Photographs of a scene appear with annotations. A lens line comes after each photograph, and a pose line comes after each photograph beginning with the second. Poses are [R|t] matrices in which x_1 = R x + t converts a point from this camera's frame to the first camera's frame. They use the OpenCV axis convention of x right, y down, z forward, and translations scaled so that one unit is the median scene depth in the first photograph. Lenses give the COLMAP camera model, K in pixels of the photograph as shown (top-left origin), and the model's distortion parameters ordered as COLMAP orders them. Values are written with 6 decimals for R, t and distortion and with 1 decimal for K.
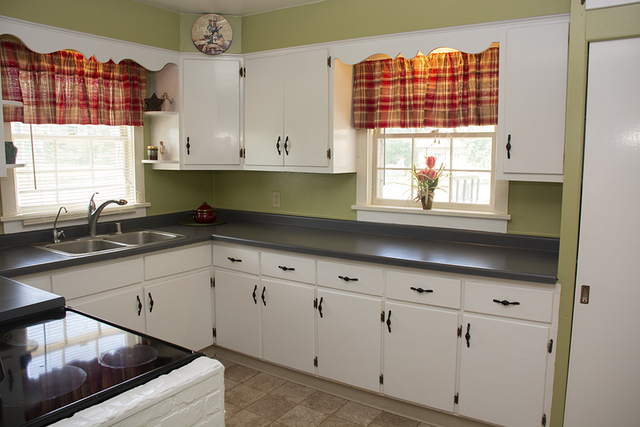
lens RADIAL K [[501.1, 0, 320.0], [0, 501.1, 213.5], [0, 0, 1]] dist [-0.154217, 0.105313]
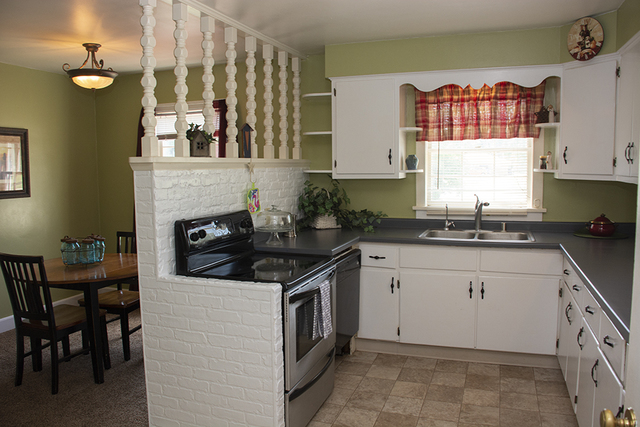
lens RADIAL K [[501.1, 0, 320.0], [0, 501.1, 213.5], [0, 0, 1]] dist [-0.154217, 0.105313]
pose [[0.232230, 0.079426, -0.969413, 0.651140], [-0.103600, 0.993011, 0.056541, -0.024537], [0.967128, 0.087301, 0.238836, 0.320494]]
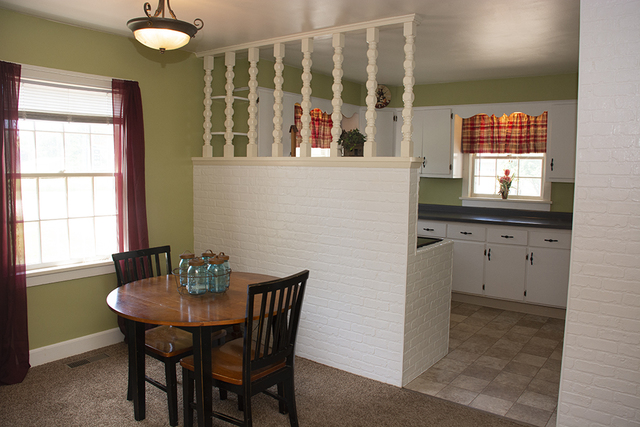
lens RADIAL K [[501.1, 0, 320.0], [0, 501.1, 213.5], [0, 0, 1]] dist [-0.154217, 0.105313]
pose [[0.997954, 0.016569, -0.061746, -0.341703], [-0.018152, 0.999519, -0.025162, 0.101630], [0.061299, 0.026231, 0.997775, -0.810764]]
